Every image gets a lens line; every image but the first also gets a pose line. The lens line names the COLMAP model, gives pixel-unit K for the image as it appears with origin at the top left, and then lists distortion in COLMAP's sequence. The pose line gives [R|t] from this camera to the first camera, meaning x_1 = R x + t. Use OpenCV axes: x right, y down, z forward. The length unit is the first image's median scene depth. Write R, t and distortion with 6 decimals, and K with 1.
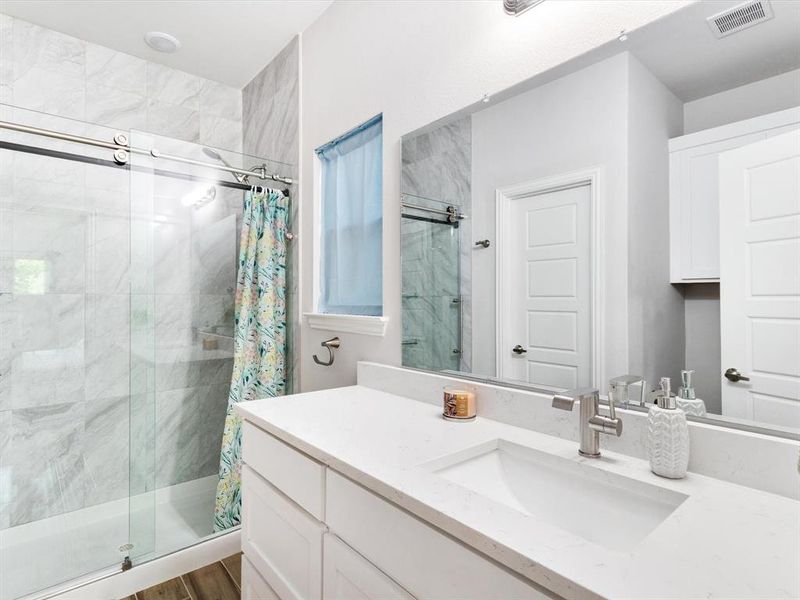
lens RADIAL K [[410.4, 0, 394.2], [0, 410.4, 304.2], [0, 0, 1]] dist [0.007895, -0.001346]
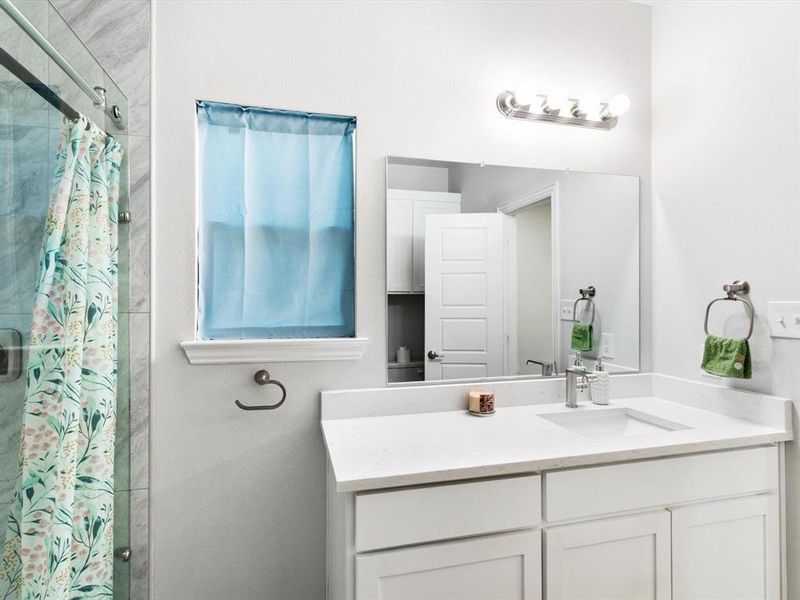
lens RADIAL K [[410.4, 0, 394.2], [0, 410.4, 304.2], [0, 0, 1]] dist [0.007895, -0.001346]
pose [[0.454640, -0.015878, 0.890534, -0.697961], [0.007722, 0.999874, 0.013885, -0.050306], [-0.890642, 0.000564, 0.454706, 0.431924]]
